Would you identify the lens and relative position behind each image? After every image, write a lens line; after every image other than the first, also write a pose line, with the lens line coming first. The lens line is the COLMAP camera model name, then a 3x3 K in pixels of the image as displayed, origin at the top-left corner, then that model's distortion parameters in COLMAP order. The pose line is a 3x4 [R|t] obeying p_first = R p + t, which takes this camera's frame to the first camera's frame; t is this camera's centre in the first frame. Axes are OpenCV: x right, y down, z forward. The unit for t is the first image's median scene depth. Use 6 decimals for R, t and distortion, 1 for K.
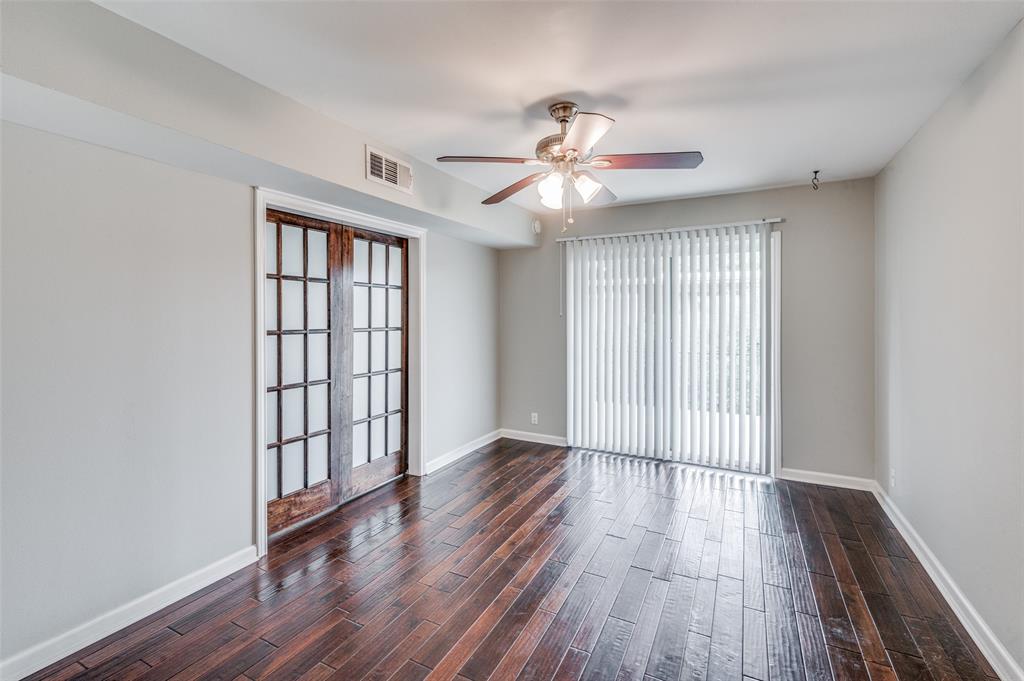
lens RADIAL K [[455.5, 0, 503.9], [0, 455.5, 317.9], [0, 0, 1]] dist [0.010775, -0.002100]
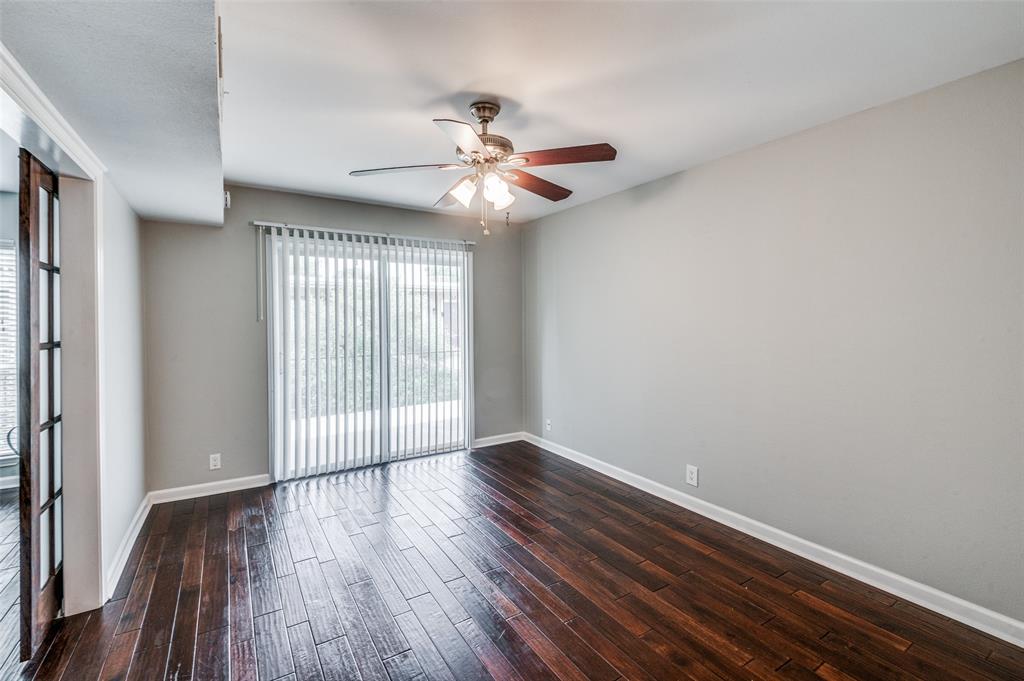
lens RADIAL K [[455.5, 0, 514.2], [0, 455.5, 319.4], [0, 0, 1]] dist [0.010775, -0.002100]
pose [[0.490756, -0.002957, 0.871292, -0.394811], [0.009731, 0.999950, -0.002088, -0.000144], [-0.871243, 0.009503, 0.490761, 0.262058]]
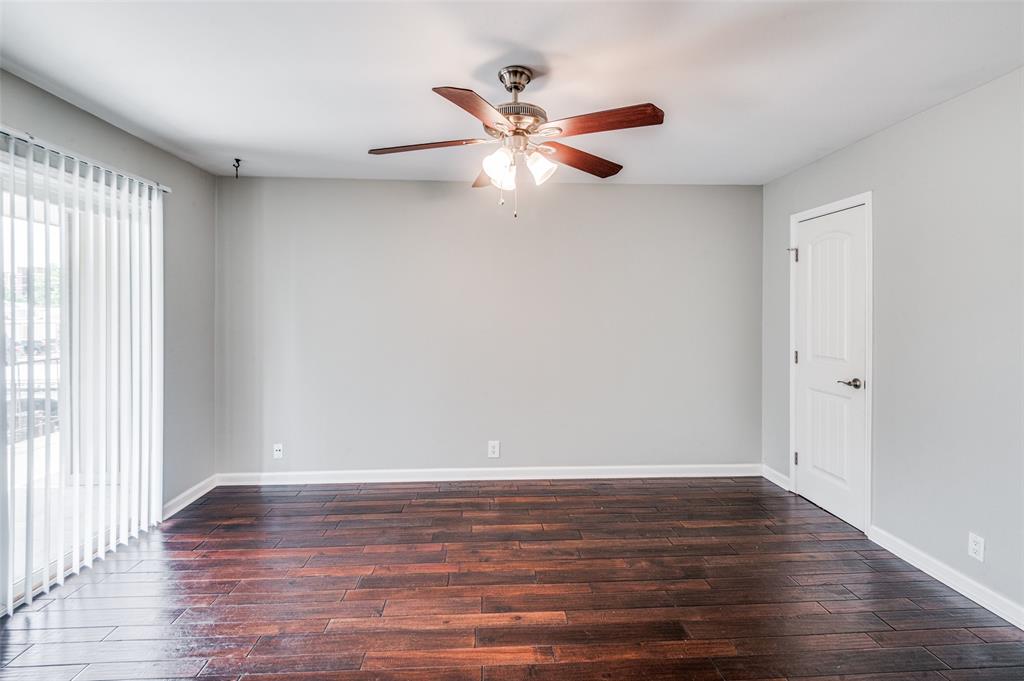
lens RADIAL K [[455.5, 0, 509.8], [0, 455.5, 311.0], [0, 0, 1]] dist [0.010775, -0.002100]
pose [[-0.534332, 0.001103, 0.845274, -0.338125], [0.005256, 0.999984, 0.002017, -0.005108], [-0.845258, 0.005521, -0.534329, 0.835345]]
